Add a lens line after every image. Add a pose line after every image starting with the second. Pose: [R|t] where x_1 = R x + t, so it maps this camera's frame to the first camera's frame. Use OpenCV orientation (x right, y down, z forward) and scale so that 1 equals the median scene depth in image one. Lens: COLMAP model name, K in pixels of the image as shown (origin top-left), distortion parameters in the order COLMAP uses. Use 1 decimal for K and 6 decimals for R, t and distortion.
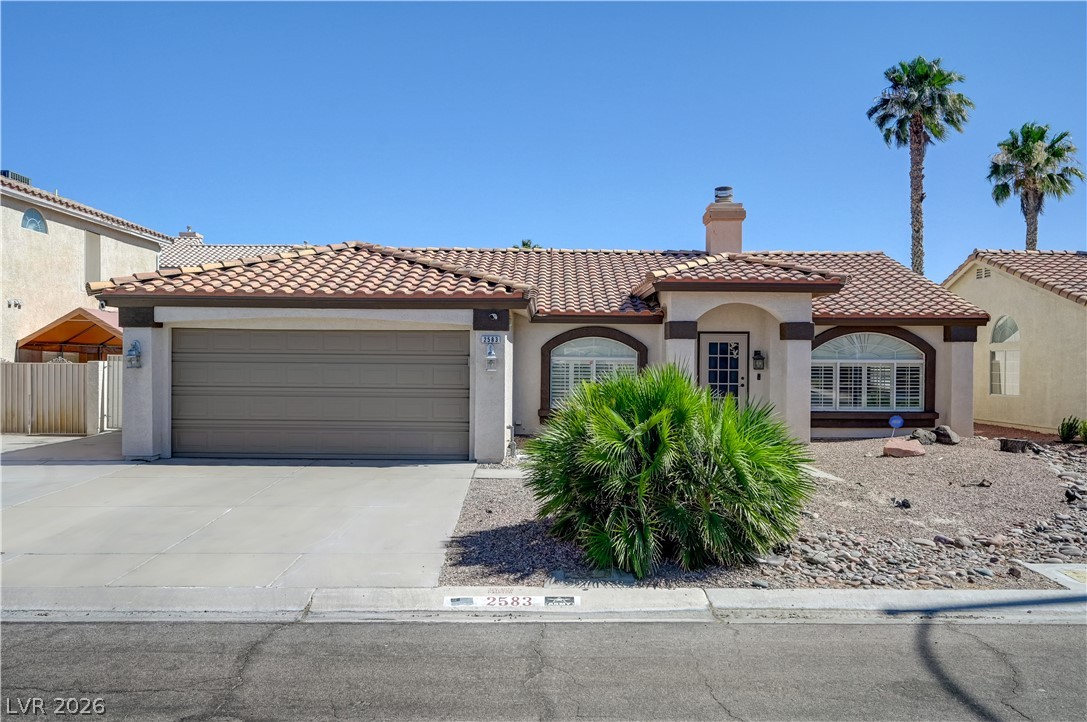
lens RADIAL K [[871.6, 0, 543.6], [0, 871.6, 368.9], [0, 0, 1]] dist [-0.004779, -0.008110]
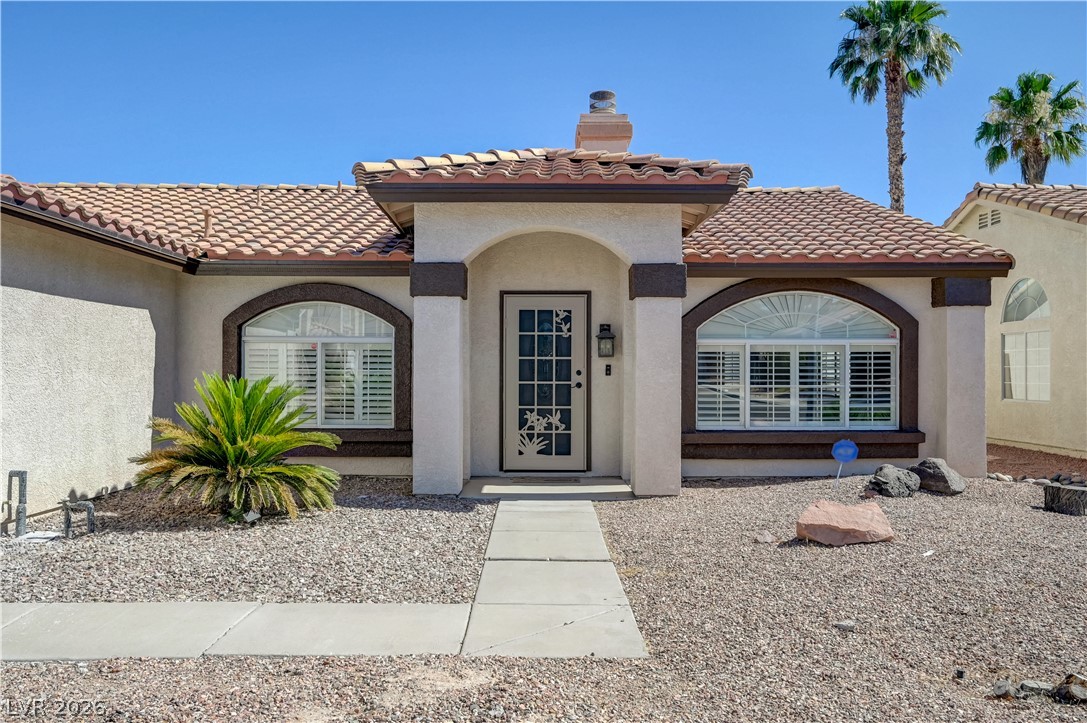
lens RADIAL K [[871.6, 0, 540.9], [0, 871.6, 358.6], [0, 0, 1]] dist [-0.004779, -0.008110]
pose [[0.999940, -0.004108, 0.010183, 0.198885], [0.004319, 0.999775, -0.020763, 0.013278], [-0.010096, 0.020805, 0.999733, 0.435797]]
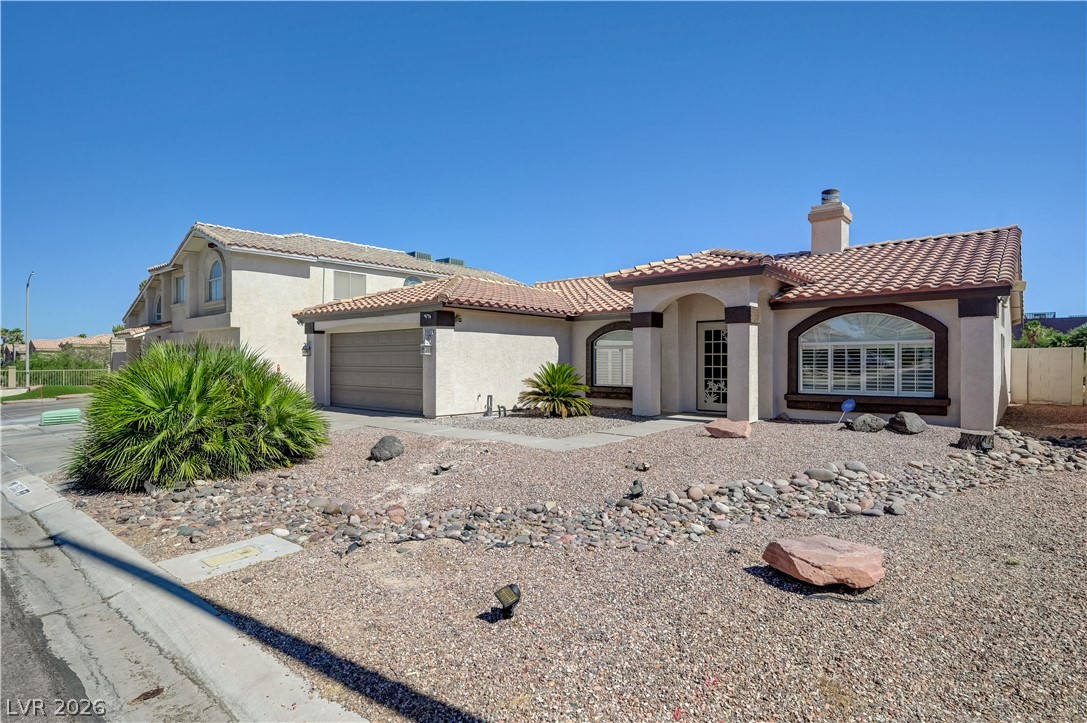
lens RADIAL K [[562.6, 0, 543.4], [0, 562.6, 359.7], [0, 0, 1]] dist [-0.004459, 0.000312]
pose [[0.763544, -0.010175, -0.645676, 0.504723], [0.001647, 0.999903, -0.013809, 0.017959], [0.645754, 0.009480, 0.763487, 0.304363]]
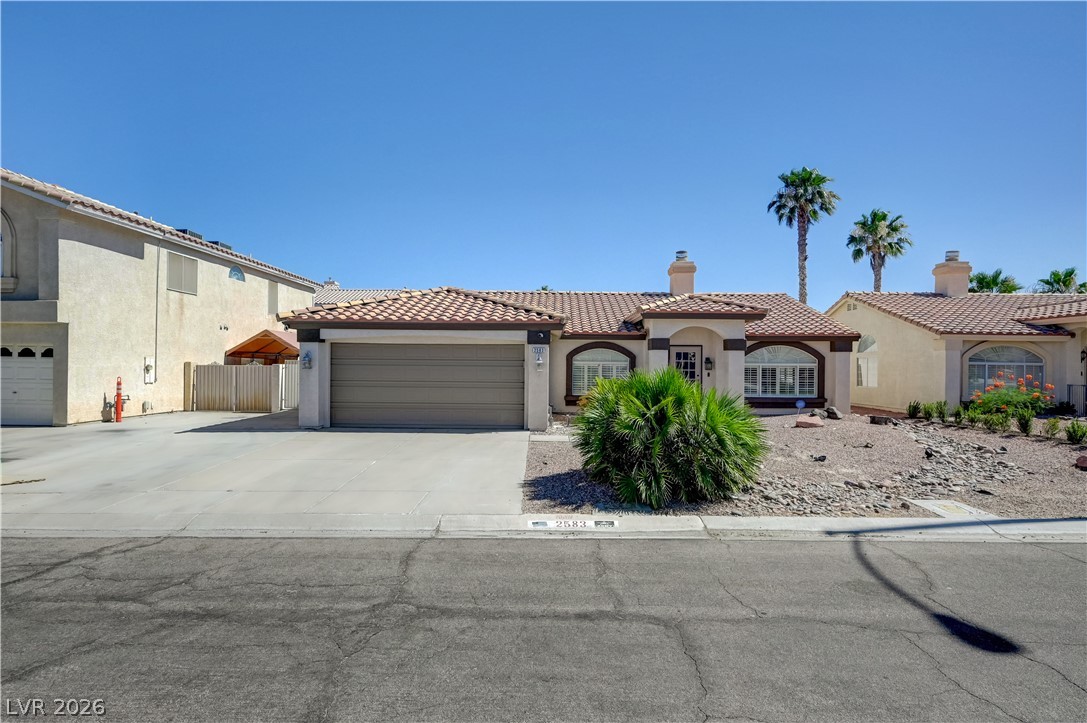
lens RADIAL K [[562.6, 0, 546.4], [0, 562.6, 362.3], [0, 0, 1]] dist [-0.004459, 0.000312]
pose [[0.999923, 0.000459, -0.012426, -0.025639], [-0.000610, 0.999926, -0.012168, -0.000363], [0.012419, 0.012175, 0.999849, 0.008981]]
